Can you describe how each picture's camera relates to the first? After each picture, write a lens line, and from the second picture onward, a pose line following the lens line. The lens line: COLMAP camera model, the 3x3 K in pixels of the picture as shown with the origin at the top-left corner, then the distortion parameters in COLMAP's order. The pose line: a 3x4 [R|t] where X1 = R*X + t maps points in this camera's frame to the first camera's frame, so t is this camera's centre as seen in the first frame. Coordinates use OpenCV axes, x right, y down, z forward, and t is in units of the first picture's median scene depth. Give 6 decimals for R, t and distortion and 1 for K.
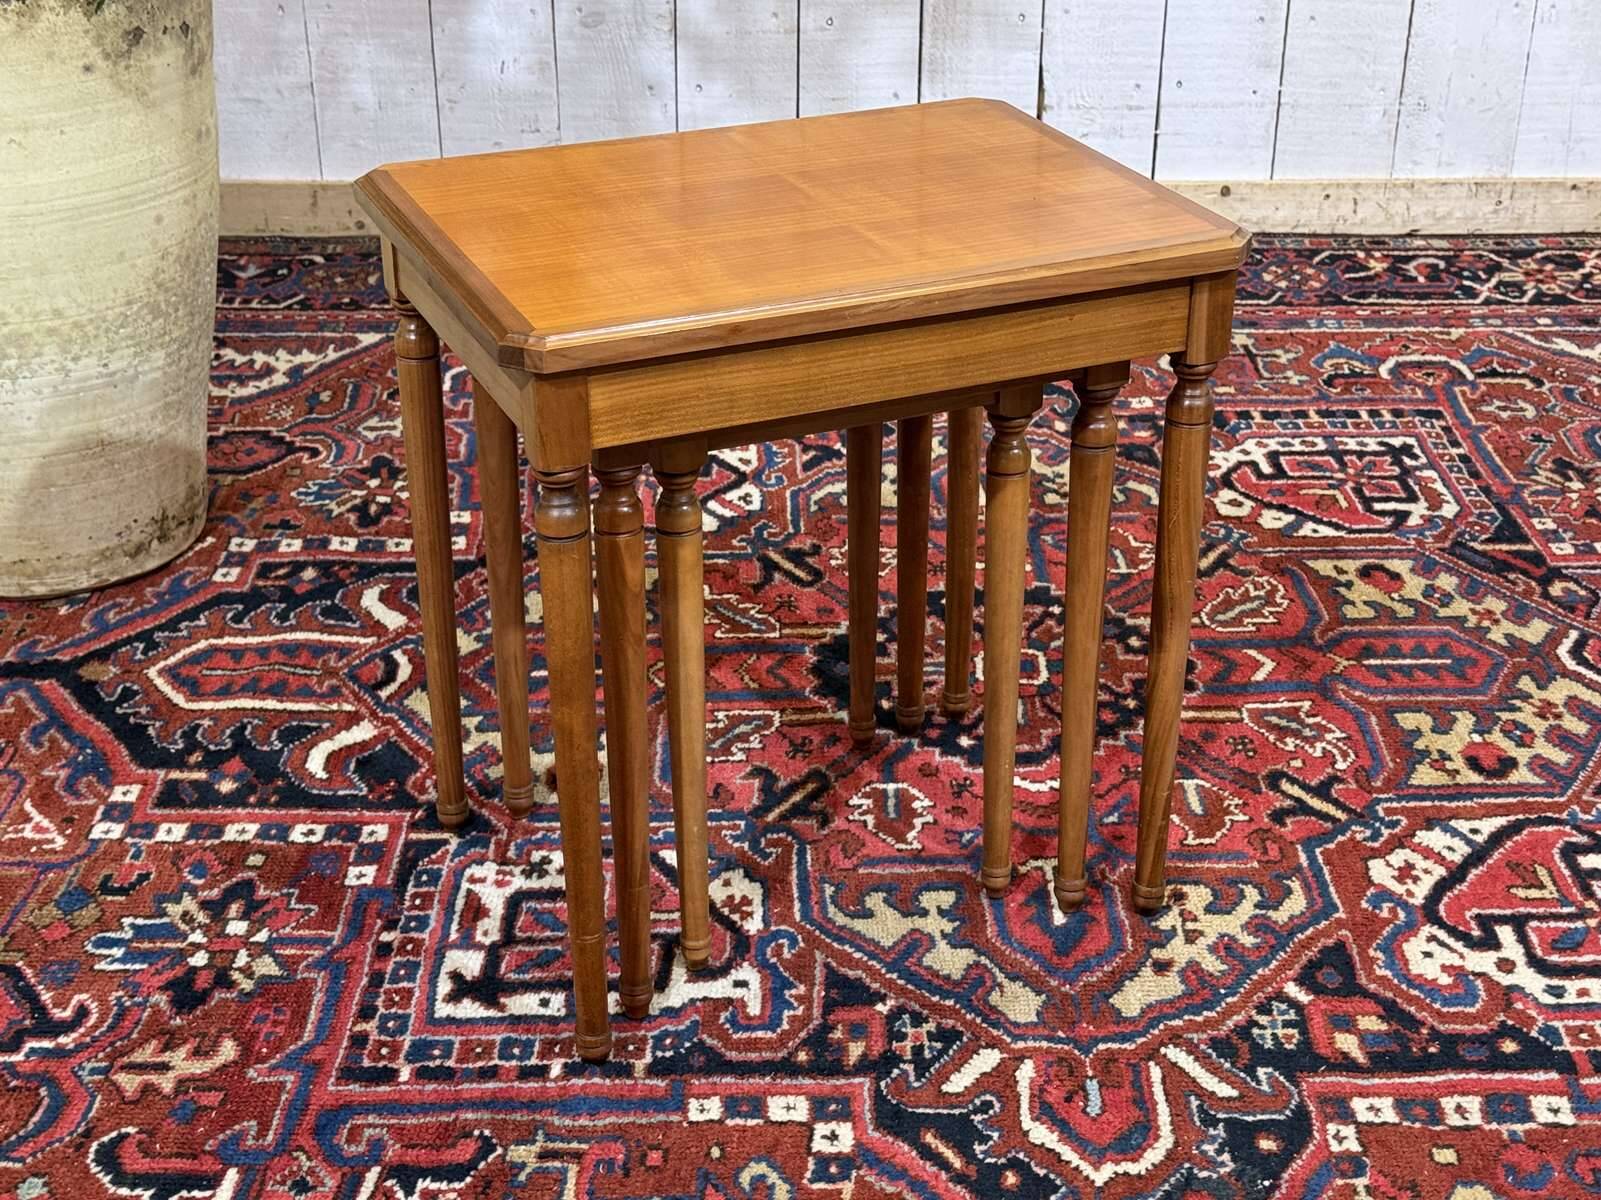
lens RADIAL K [[2375.2, 0, 805.1], [0, 2375.2, 605.3], [0, 0, 1]] dist [0.176564, -0.323432]
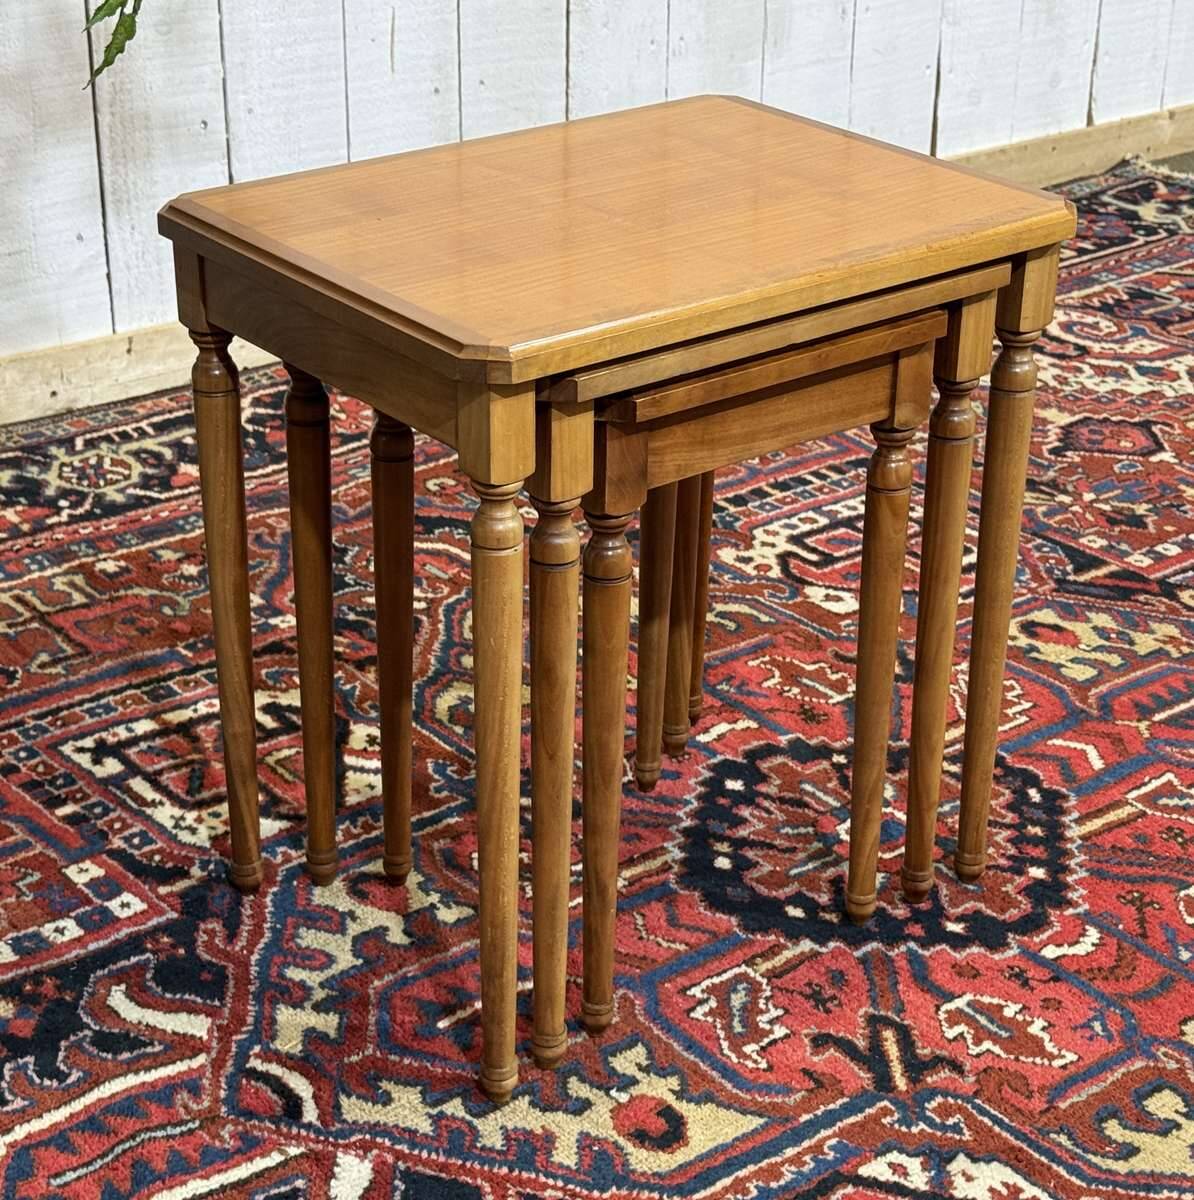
lens RADIAL K [[2543.8, 0, 597.9], [0, 2543.8, 601.0], [0, 0, 1]] dist [0.175417, -0.303724]
pose [[0.803282, -0.249394, 0.540870, -0.544708], [0.265023, 0.962924, 0.050399, -0.147924], [-0.533386, 0.102859, 0.839595, 0.286625]]
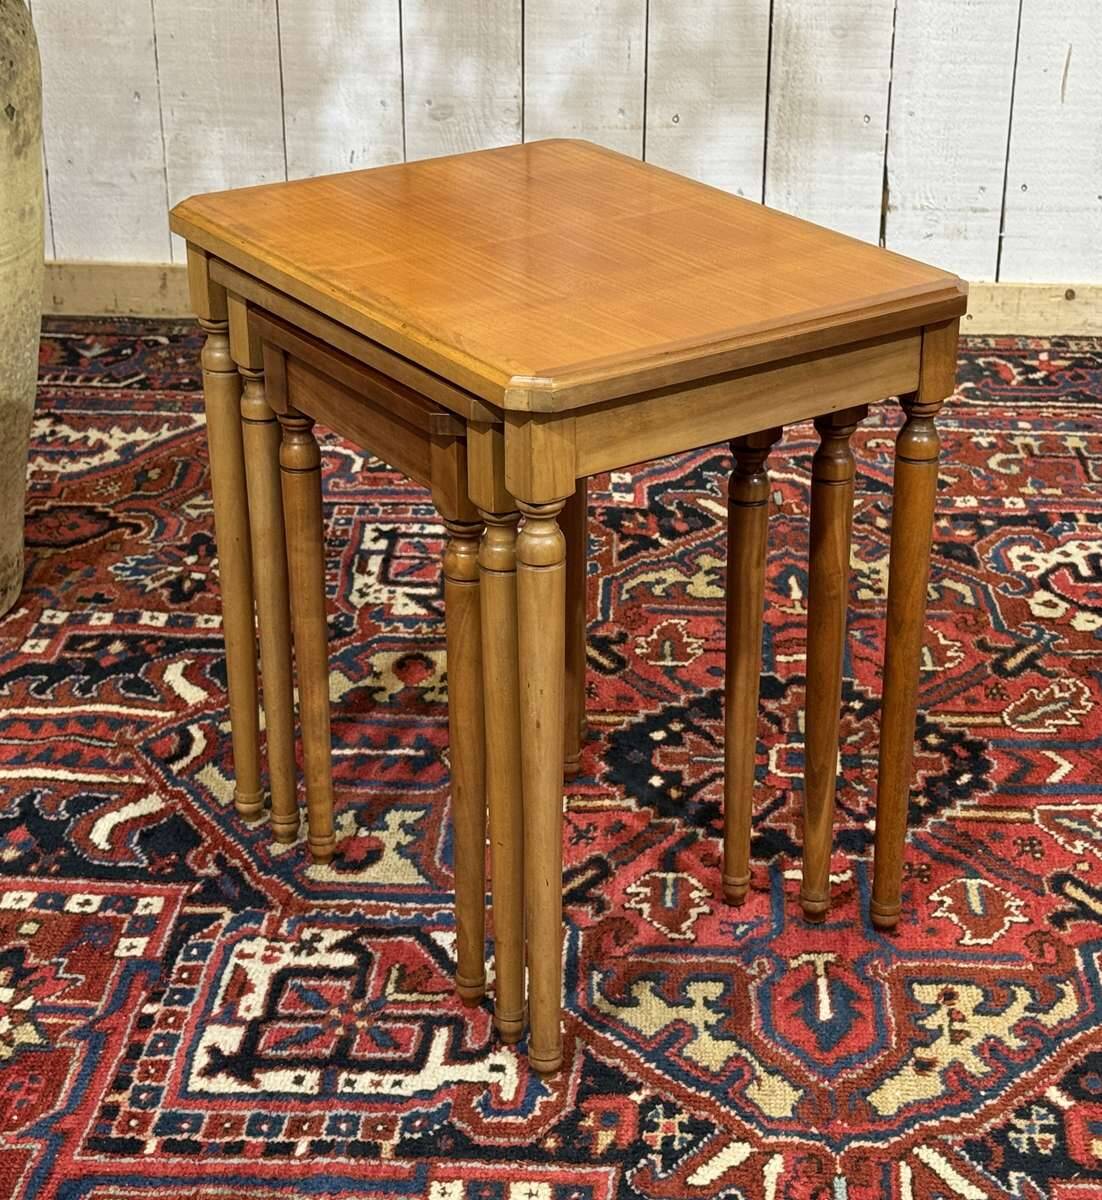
lens RADIAL K [[2414.4, 0, 615.9], [0, 2414.4, 579.9], [0, 0, 1]] dist [0.174837, -0.279075]
pose [[0.998805, 0.028489, -0.039713, 0.051097], [-0.030508, 0.998222, -0.051209, 0.005405], [0.038184, 0.052360, 0.997898, -0.017572]]
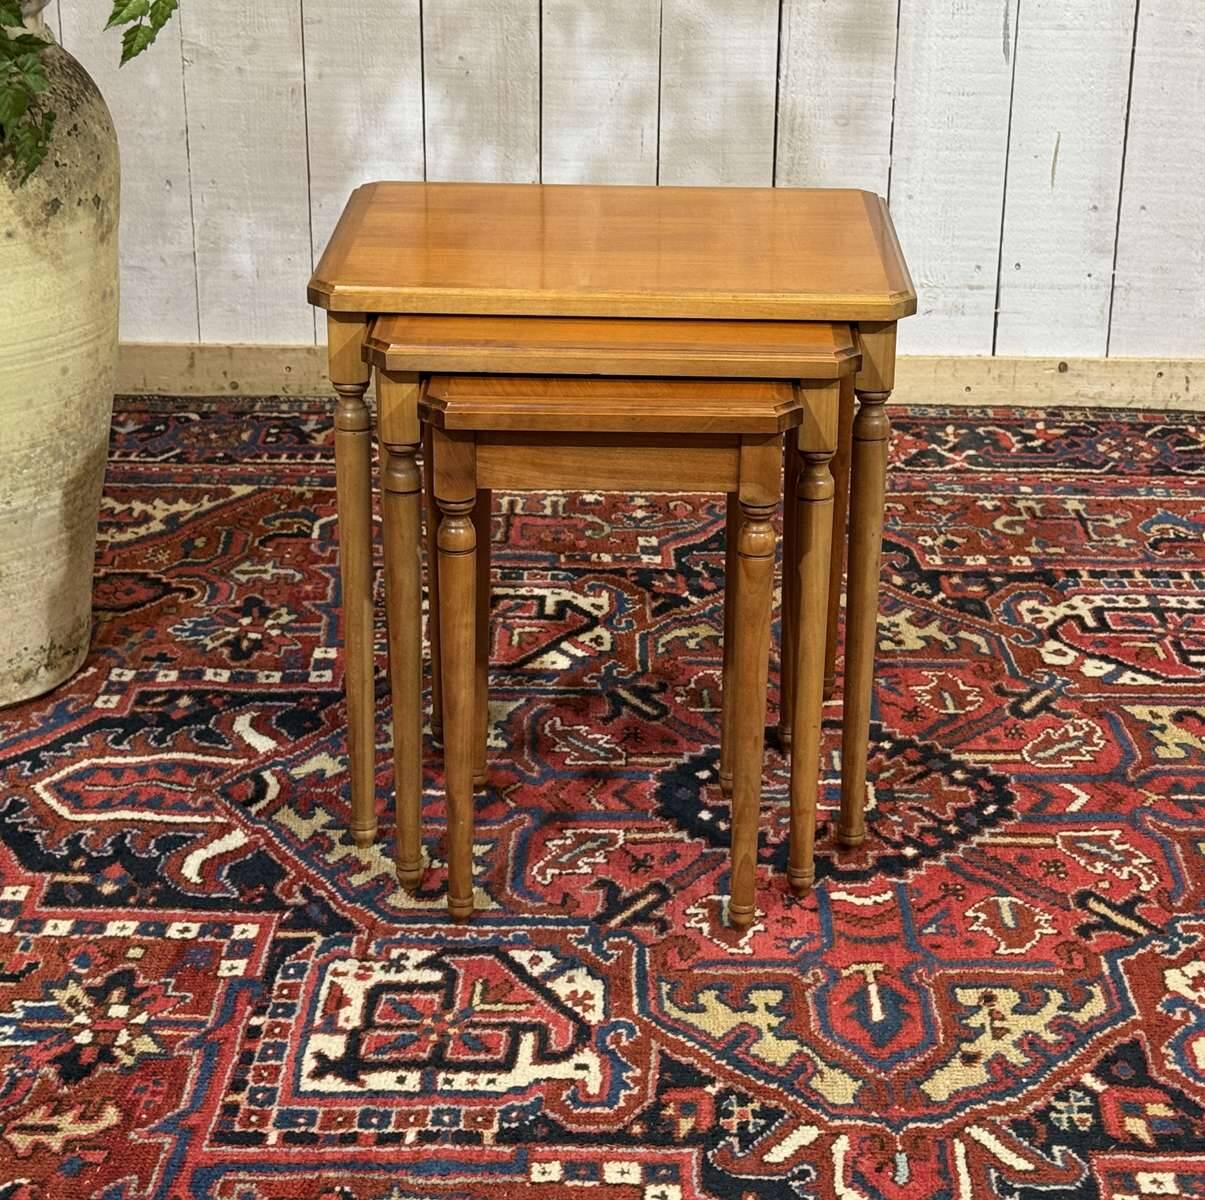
lens RADIAL K [[2530.7, 0, 662.2], [0, 2530.7, 549.3], [0, 0, 1]] dist [0.165838, -0.237231]
pose [[0.999861, 0.016521, -0.002235, 0.007504], [-0.016664, 0.994582, -0.102612, 0.038511], [0.000528, 0.102635, 0.994719, -0.159017]]
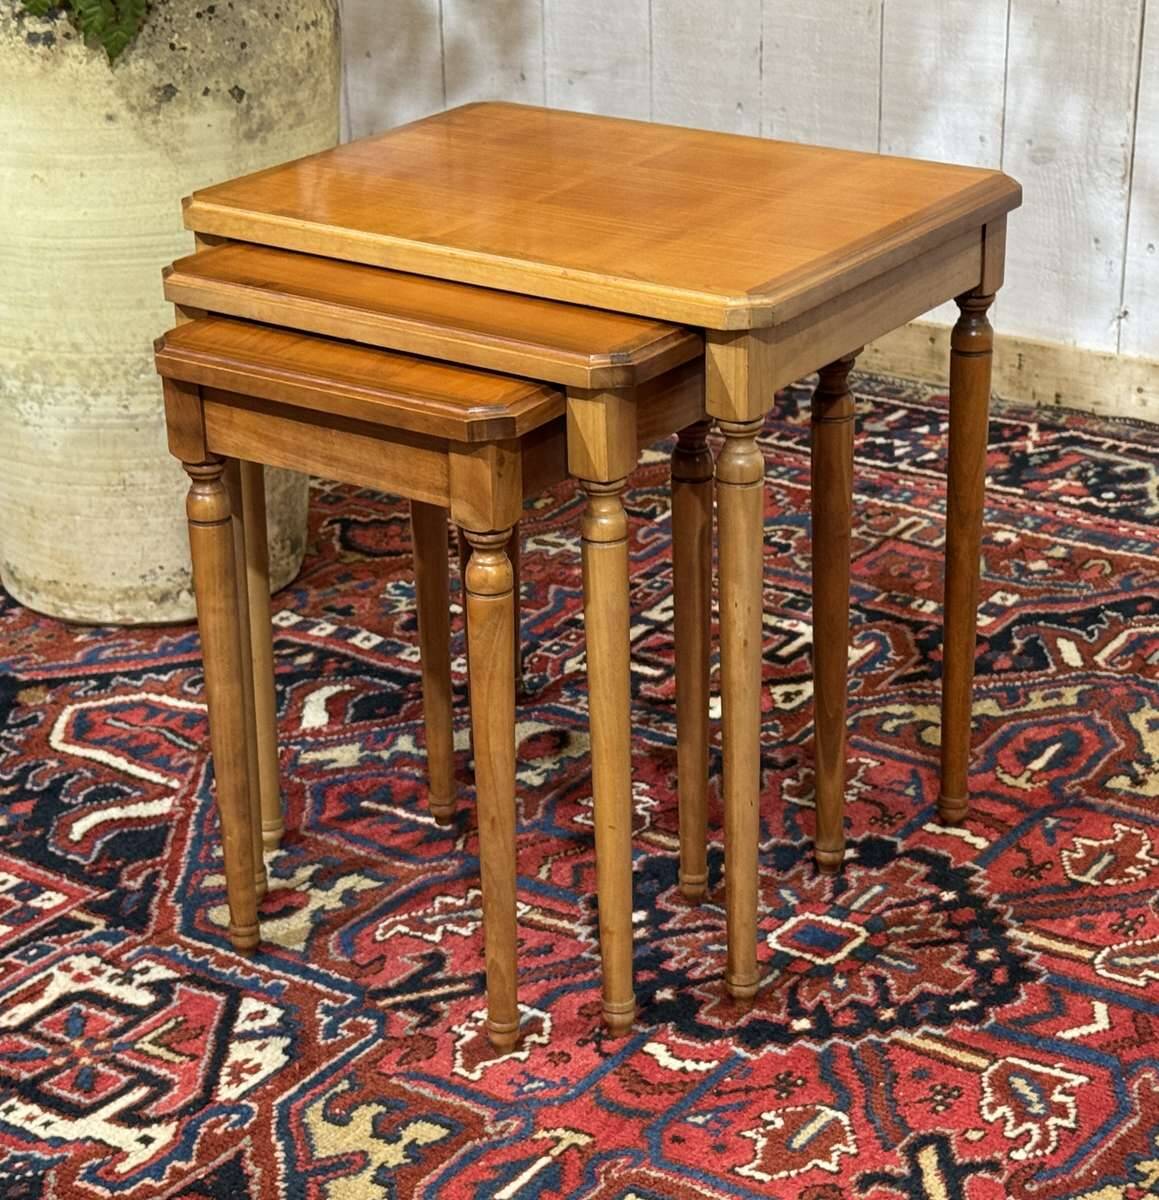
lens RADIAL K [[2830.5, 0, 604.3], [0, 2830.5, 598.2], [0, 0, 1]] dist [0.117389, 0.347728]
pose [[0.816355, 0.206803, -0.539256, 0.600532], [-0.248129, 0.968718, -0.004132, -0.074707], [0.521533, 0.137178, 0.842132, 0.121644]]
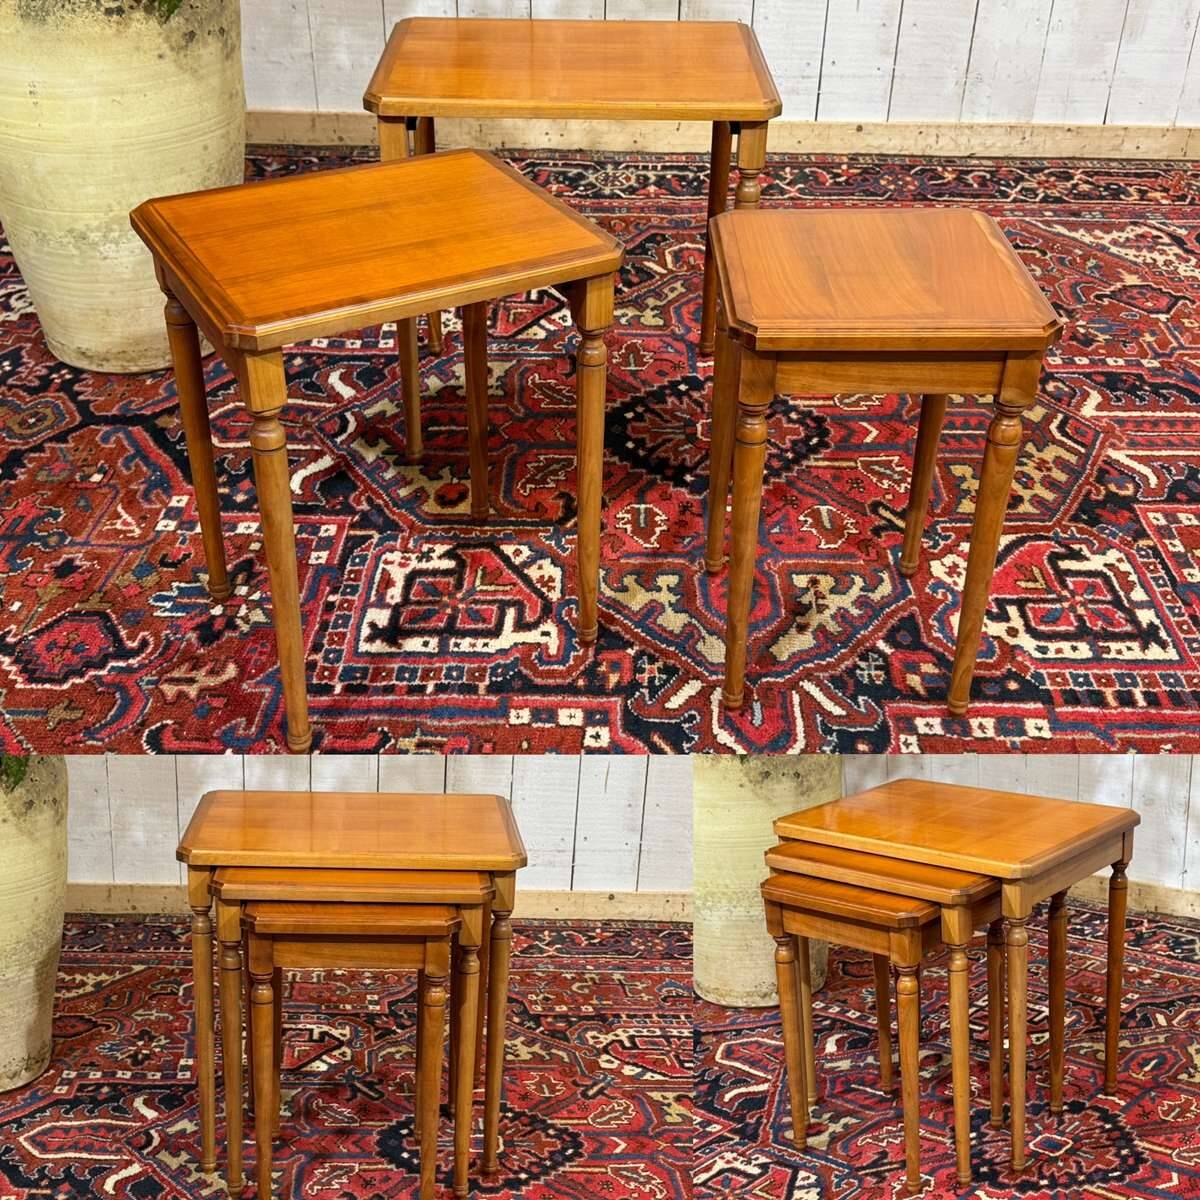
lens RADIAL K [[1358.7, 0, 603.8], [0, 1358.7, 398.6], [0, 0, 1]] dist [0.203721, -0.481138]
pose [[0.999750, 0.020969, -0.007702, 0.015256], [-0.020600, 0.998765, 0.045223, -0.041777], [0.008641, -0.045053, 0.998947, 0.060034]]
